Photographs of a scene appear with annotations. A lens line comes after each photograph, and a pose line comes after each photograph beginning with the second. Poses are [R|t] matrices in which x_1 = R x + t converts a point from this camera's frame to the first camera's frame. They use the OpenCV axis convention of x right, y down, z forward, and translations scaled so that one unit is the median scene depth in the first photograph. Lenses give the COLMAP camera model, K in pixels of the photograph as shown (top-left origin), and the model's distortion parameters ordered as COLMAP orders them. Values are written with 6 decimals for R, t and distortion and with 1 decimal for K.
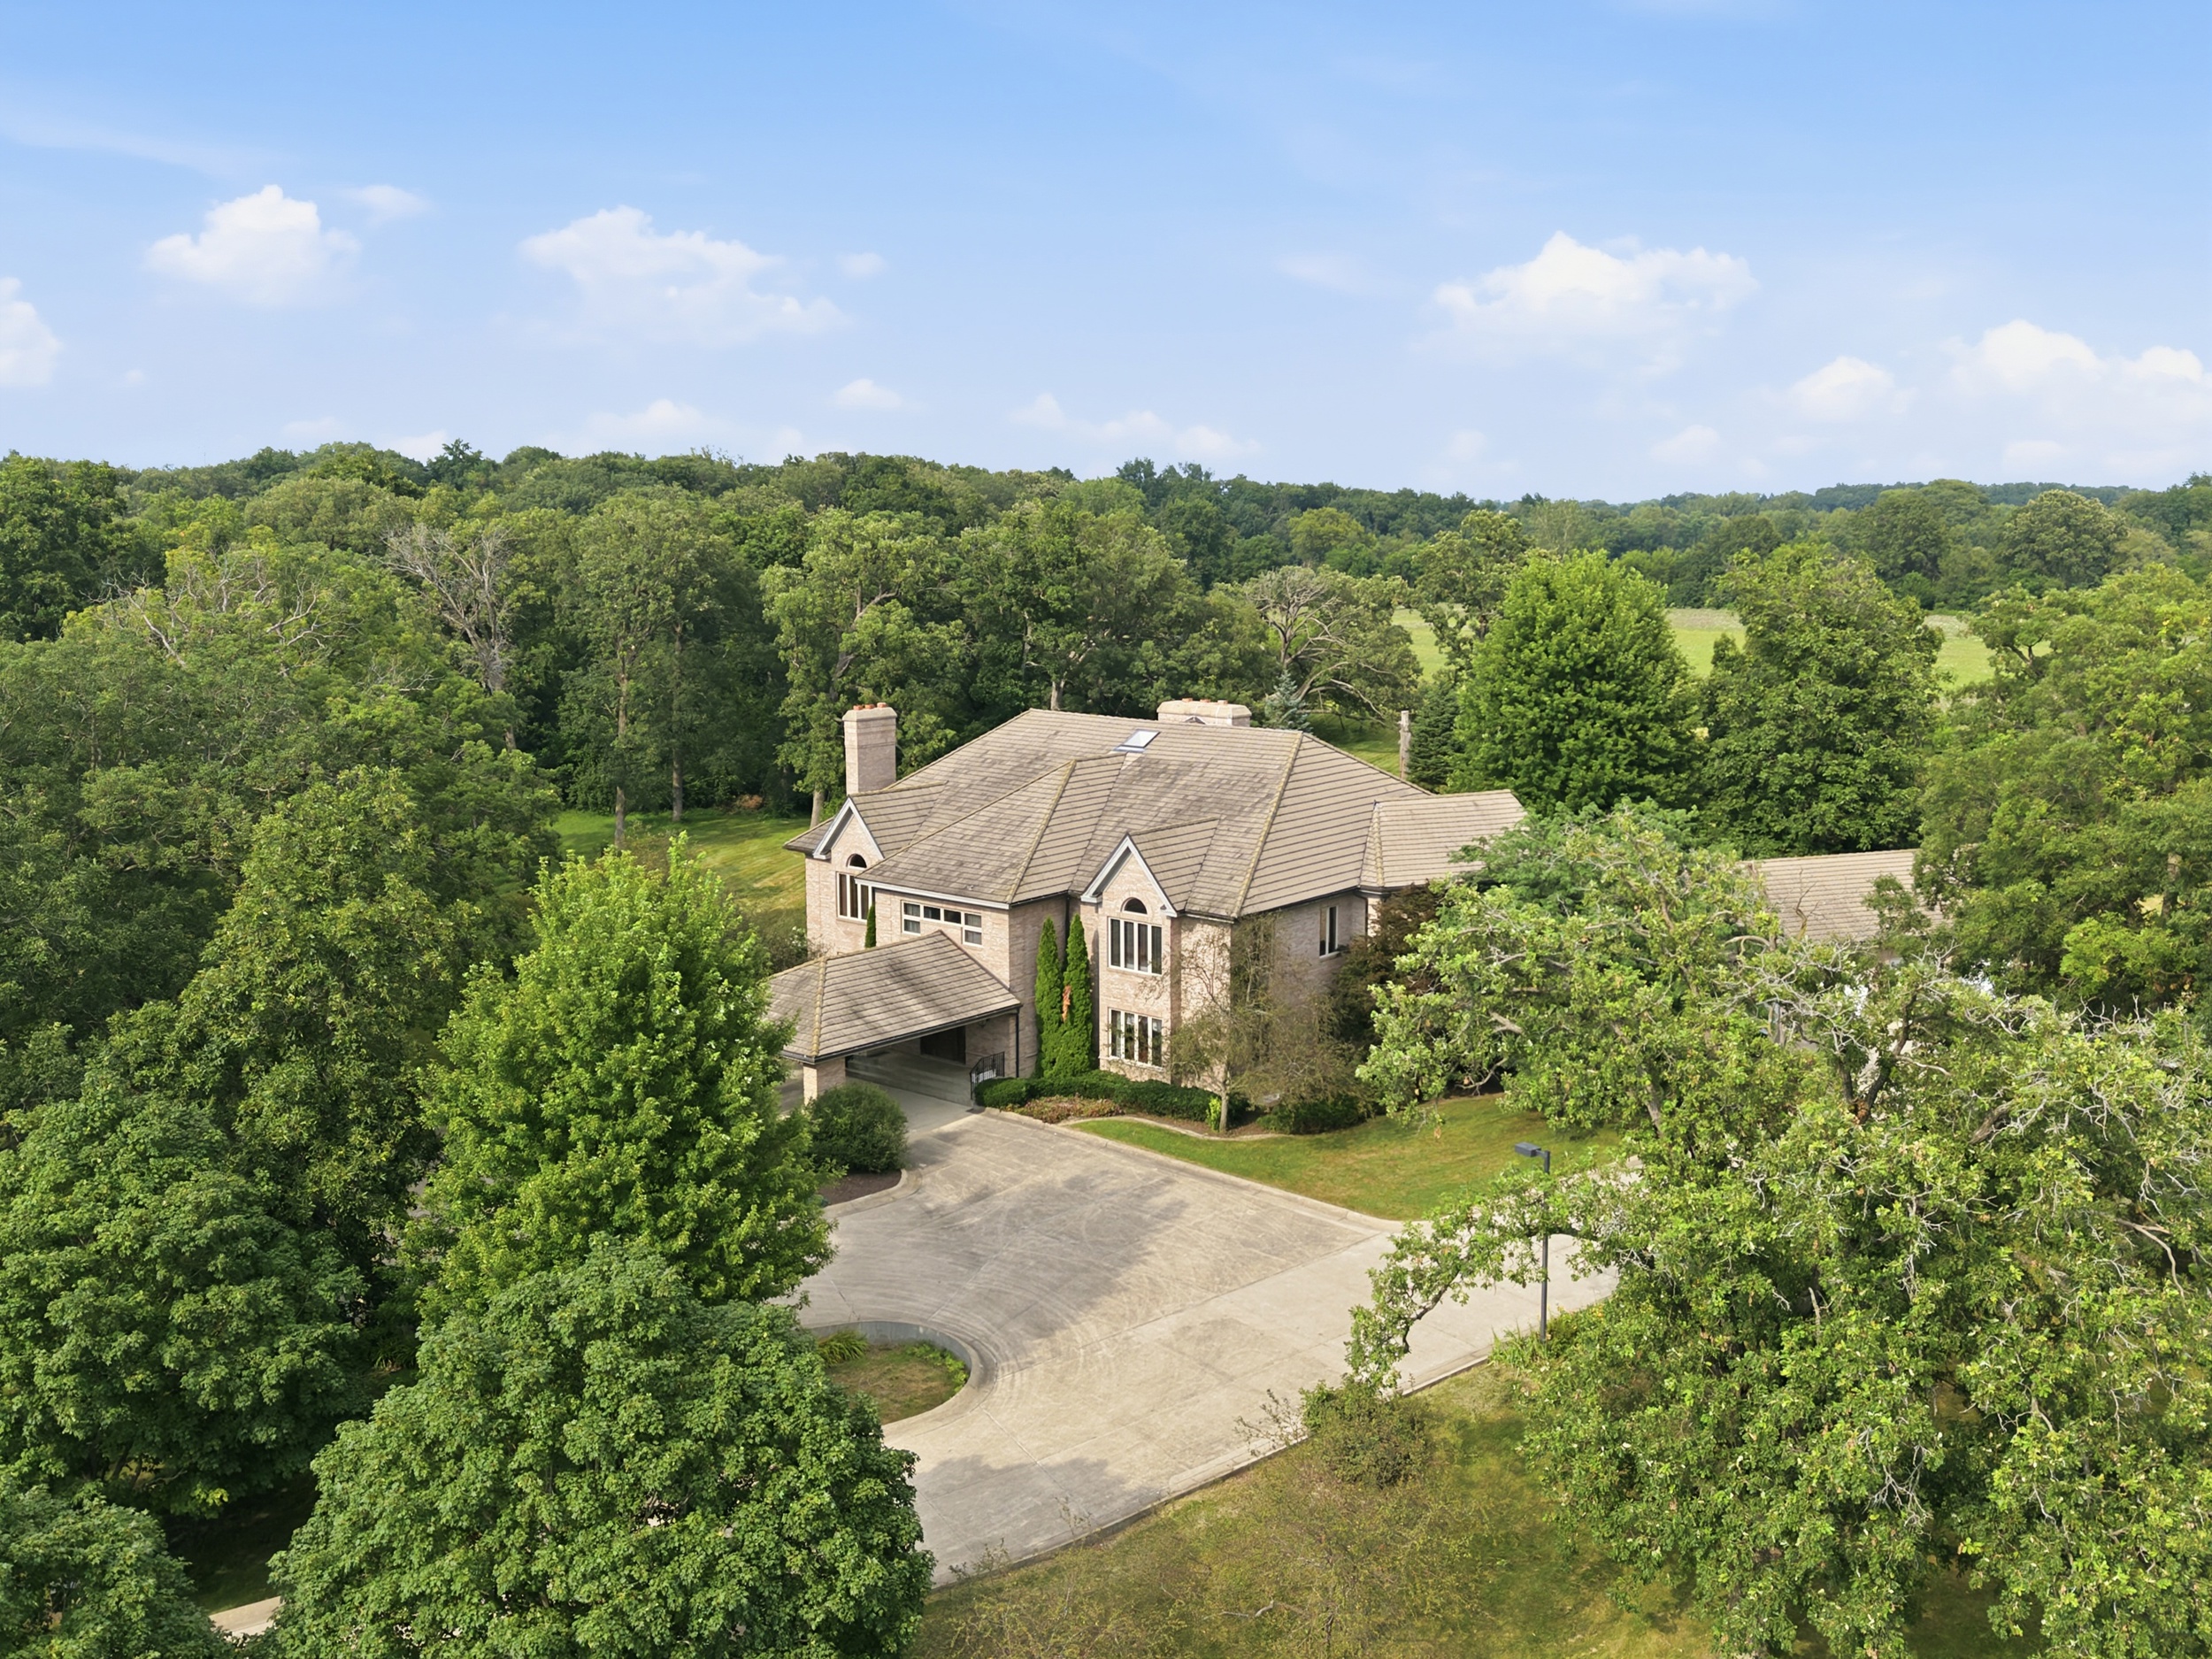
lens RADIAL K [[2029.8, 0, 1097.6], [0, 2029.8, 832.4], [0, 0, 1]] dist [0.049102, -0.008261]
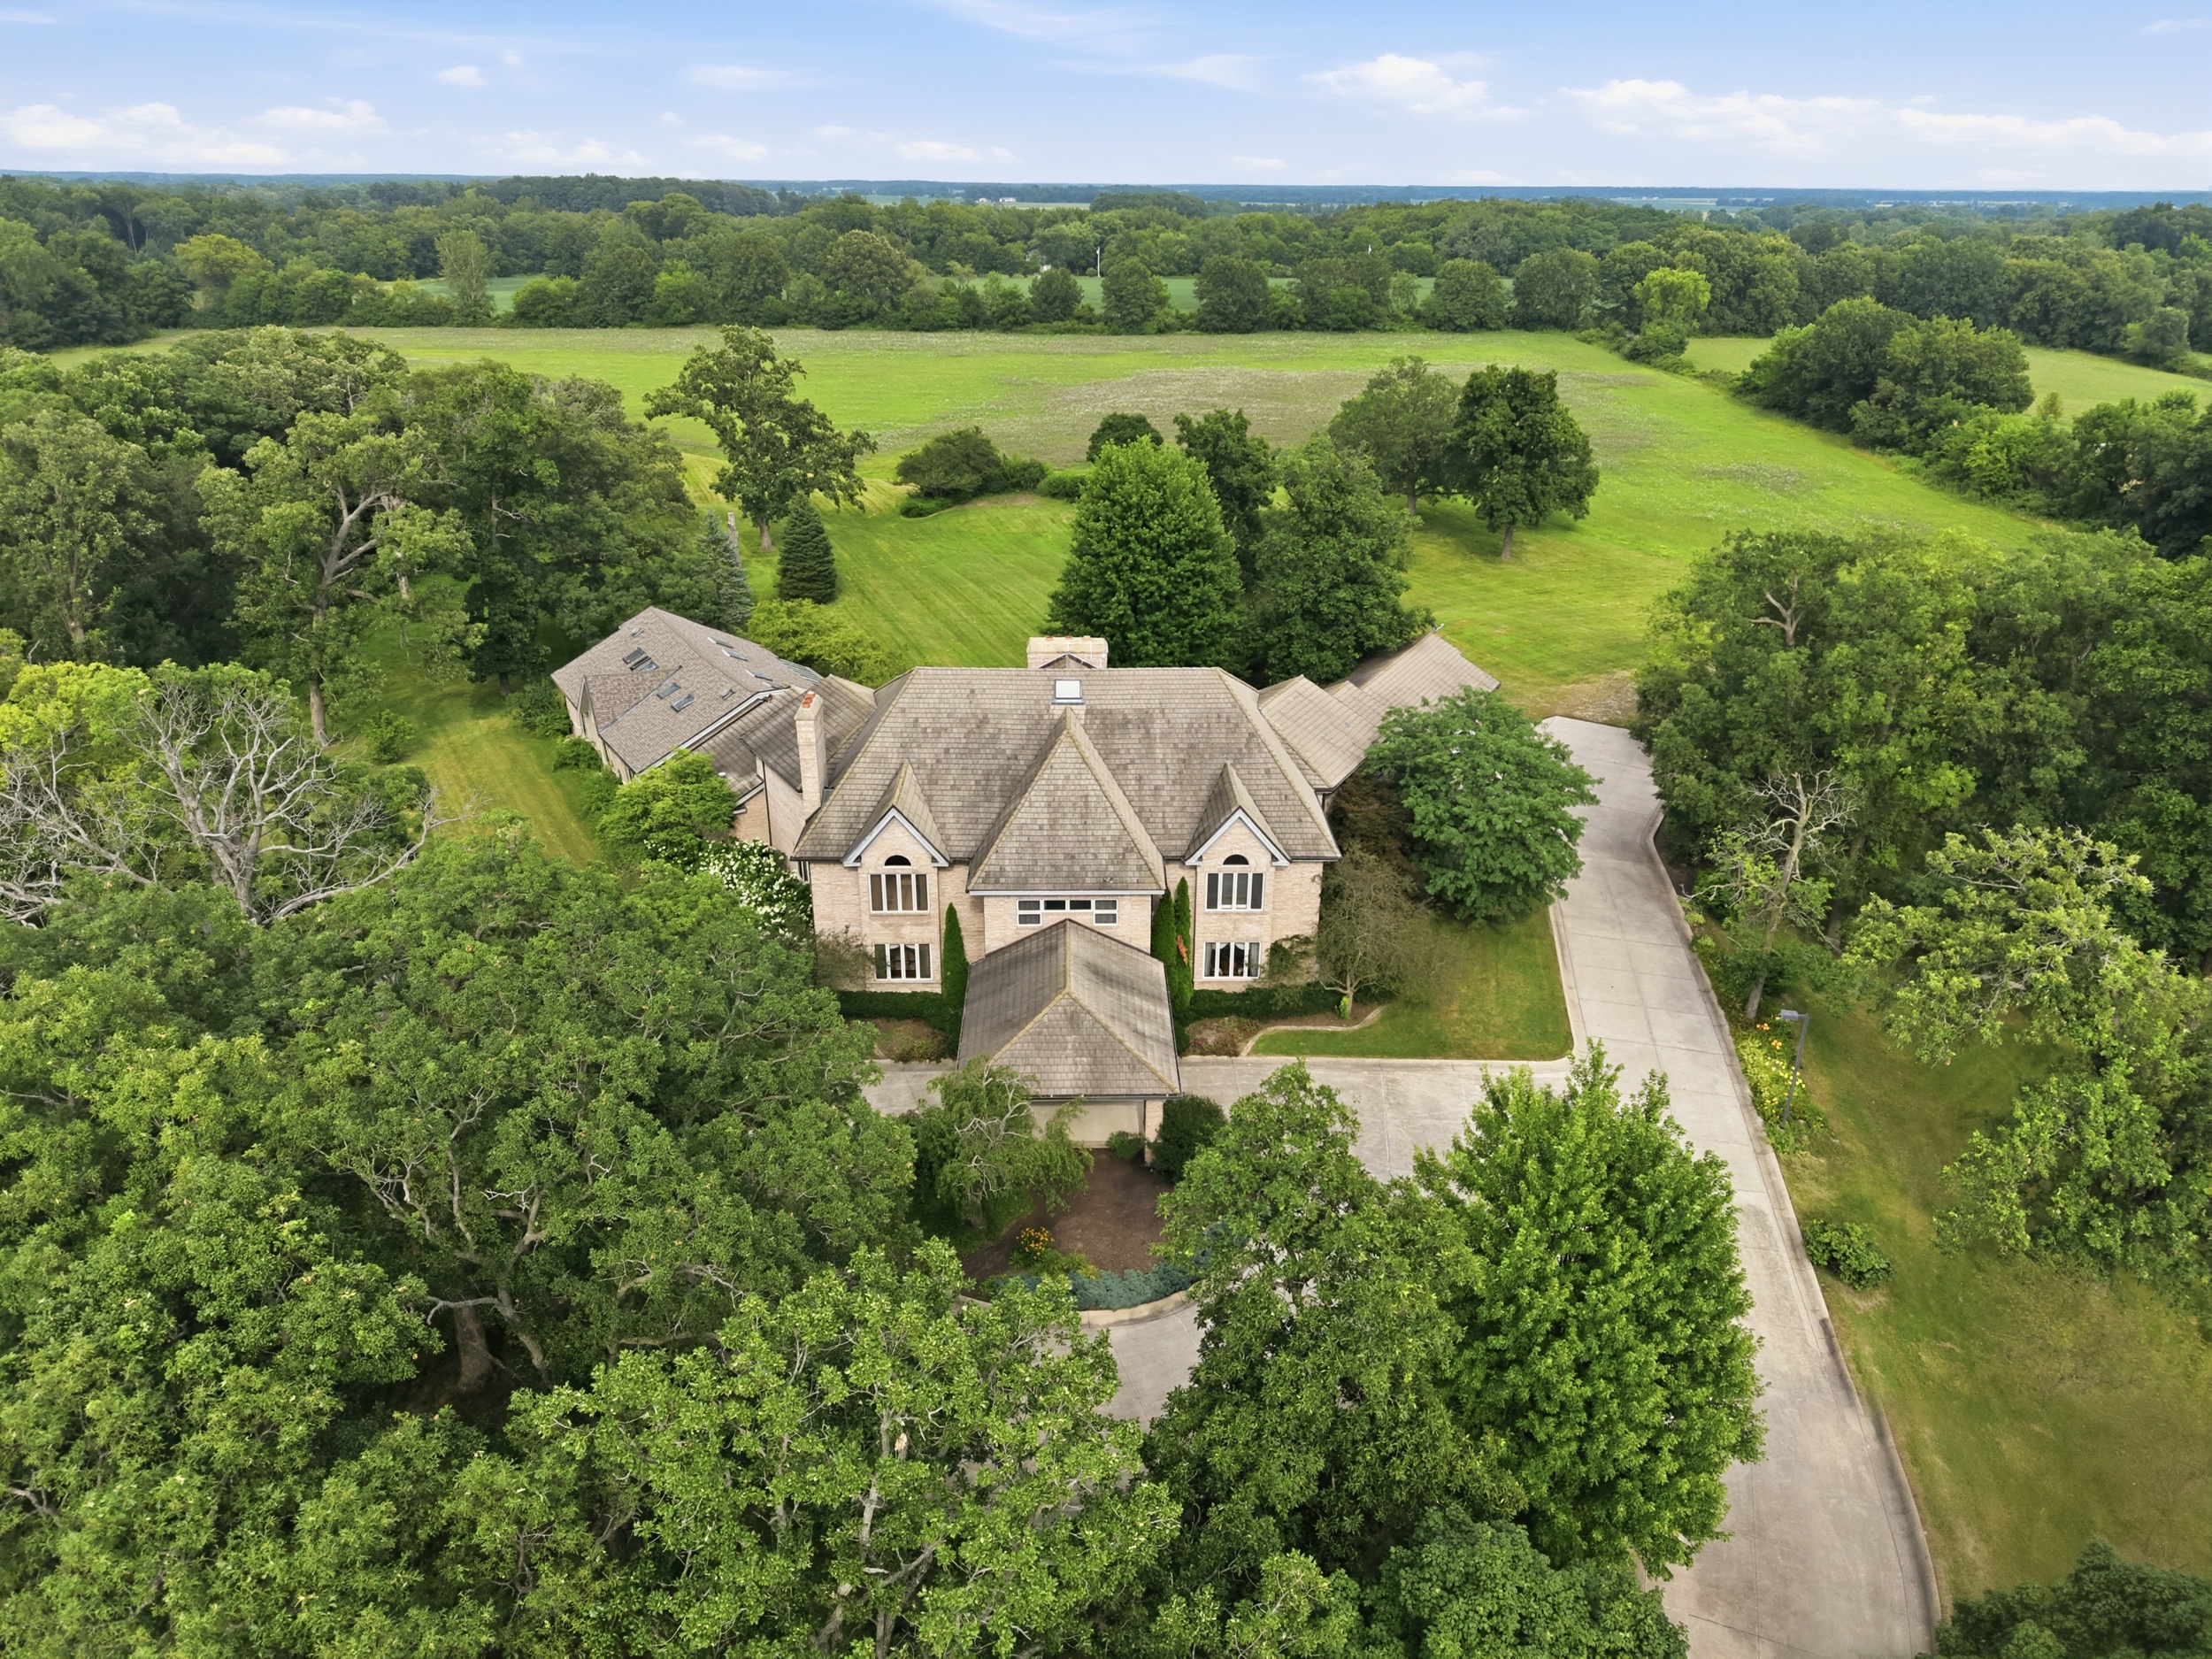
lens RADIAL K [[1475.3, 0, 1121.1], [0, 1475.3, 839.7], [0, 0, 1]] dist [0.029243, -0.022277]
pose [[0.742718, -0.265397, 0.614763, -0.553562], [0.096539, 0.950949, 0.293898, -0.233383], [-0.662608, -0.158935, 0.731909, 0.397899]]
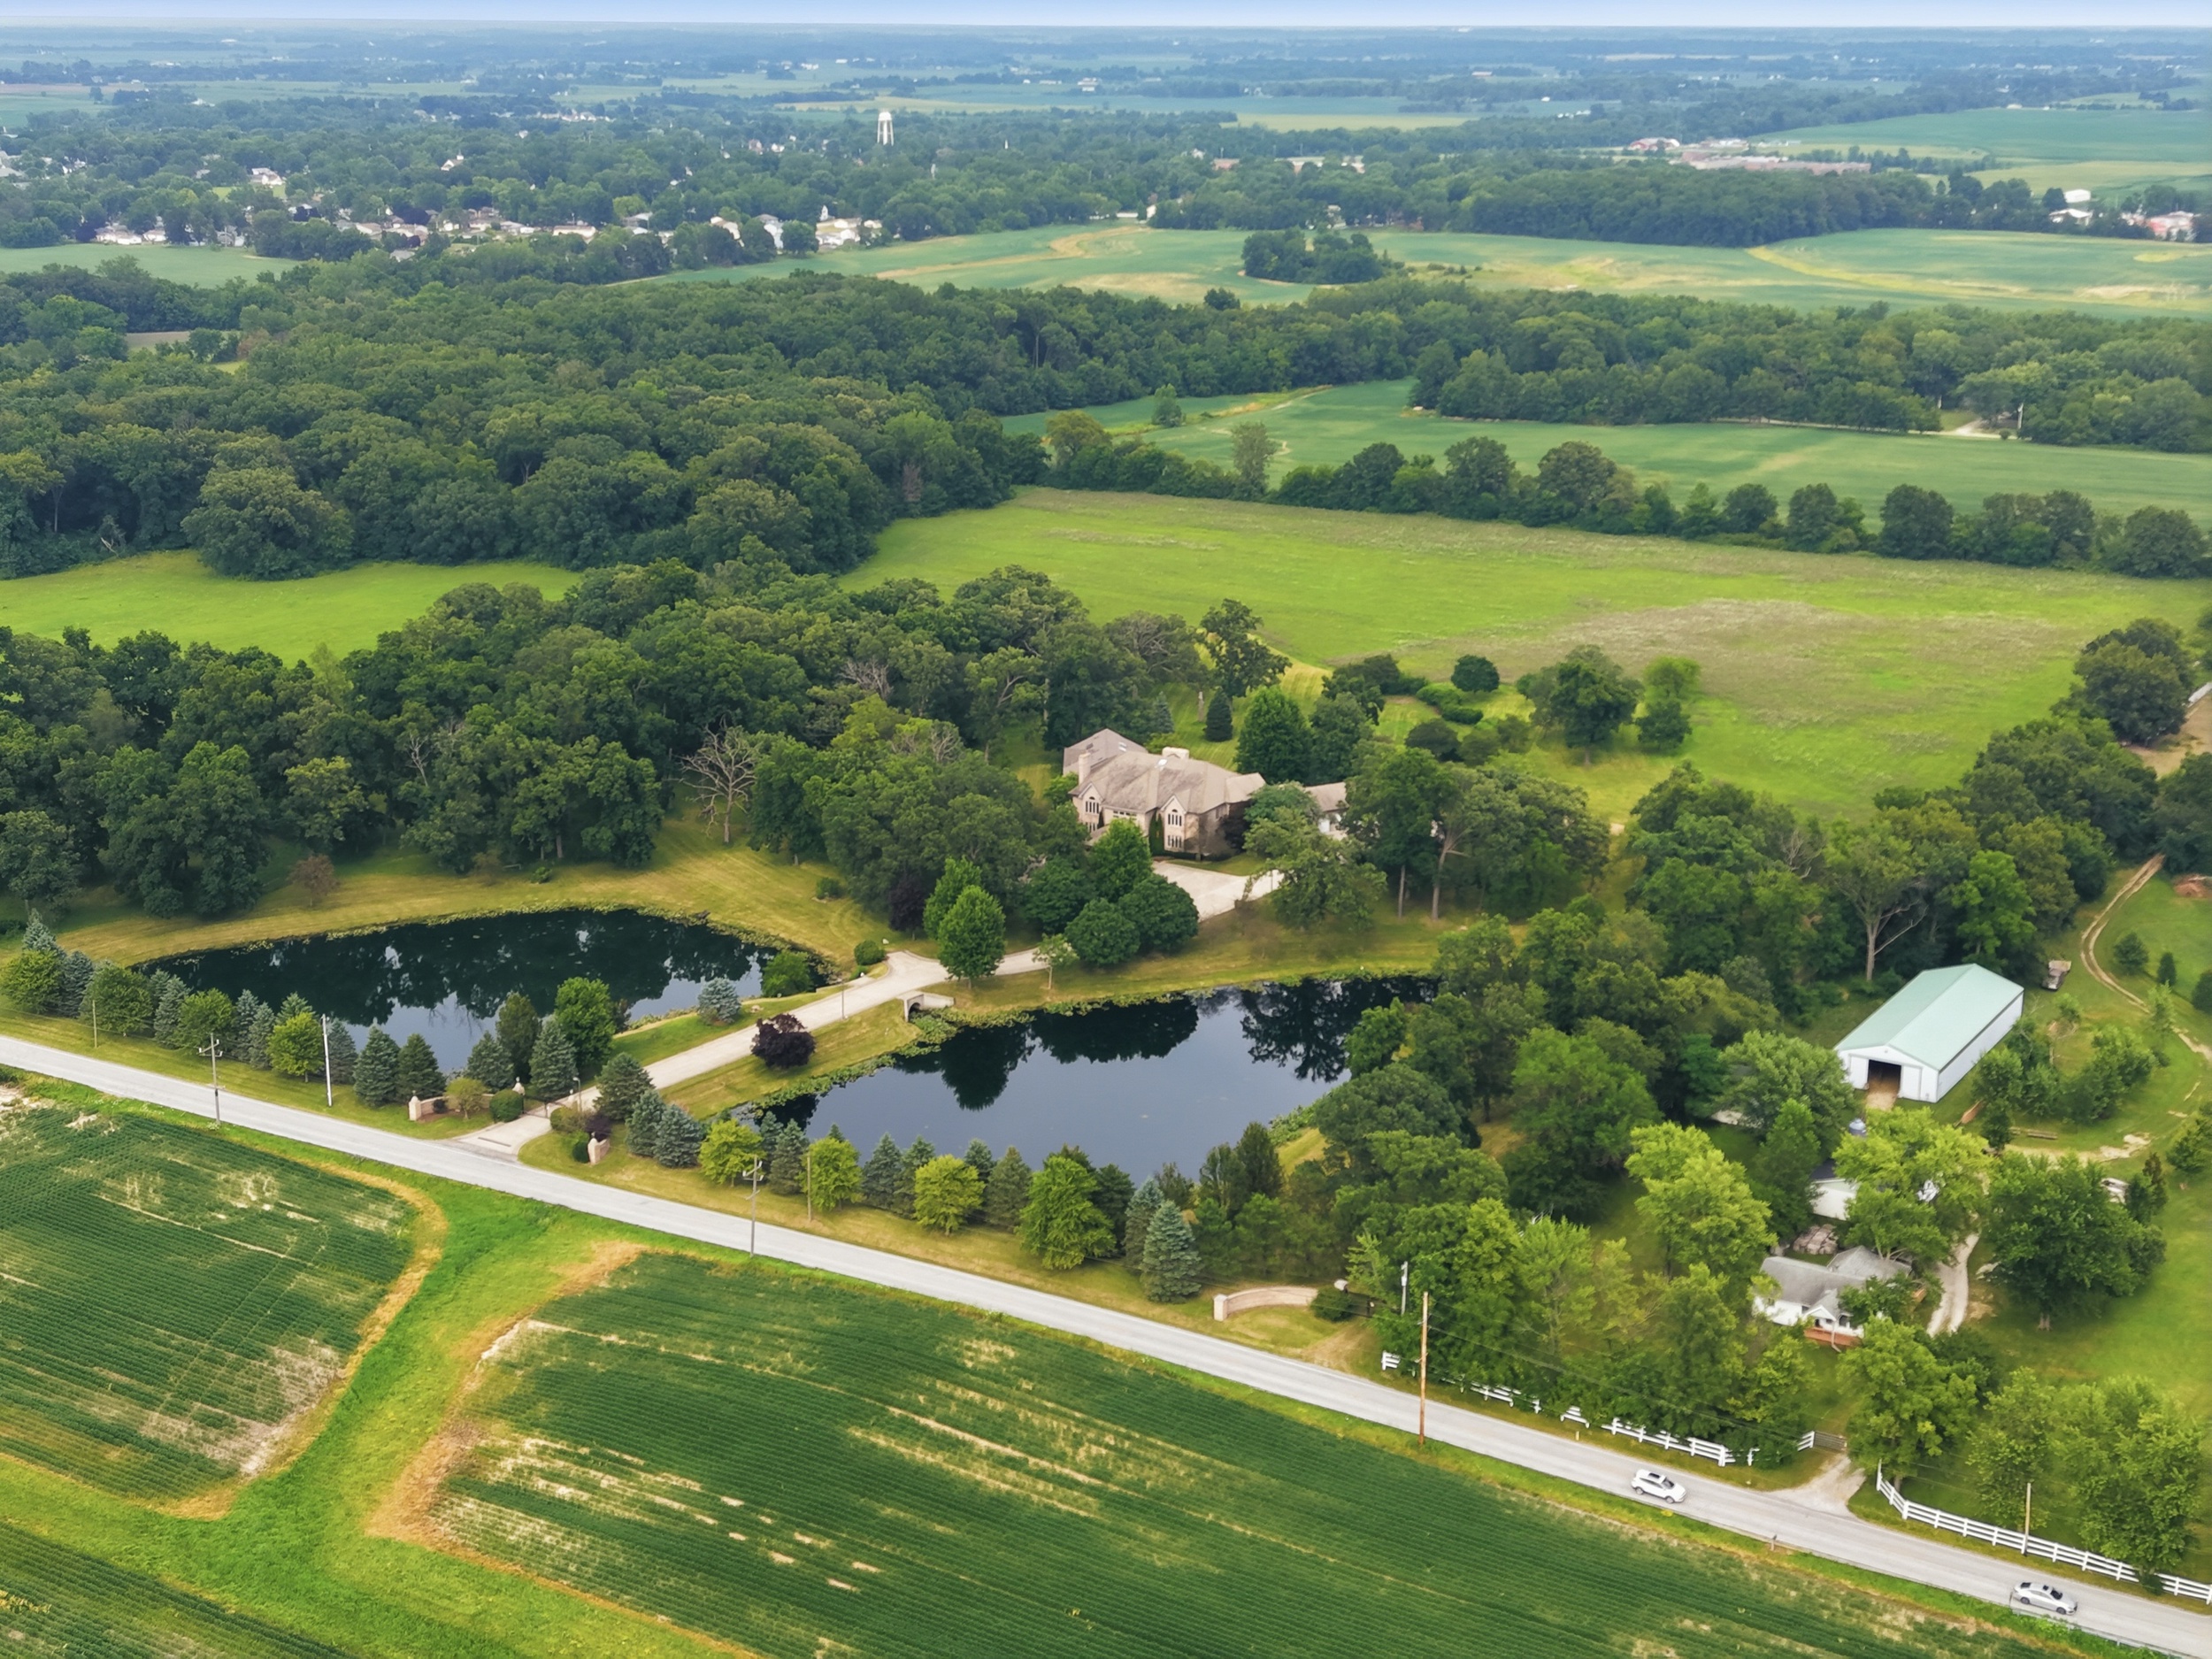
lens RADIAL K [[2960.0, 0, 1098.5], [0, 2960.0, 830.2], [0, 0, 1]] dist [0.091174, 0.000000]
pose [[0.984034, -0.044949, 0.172214, -1.181721], [0.025659, 0.993304, 0.112644, -0.612089], [-0.176124, -0.106426, 0.978598, -4.932686]]
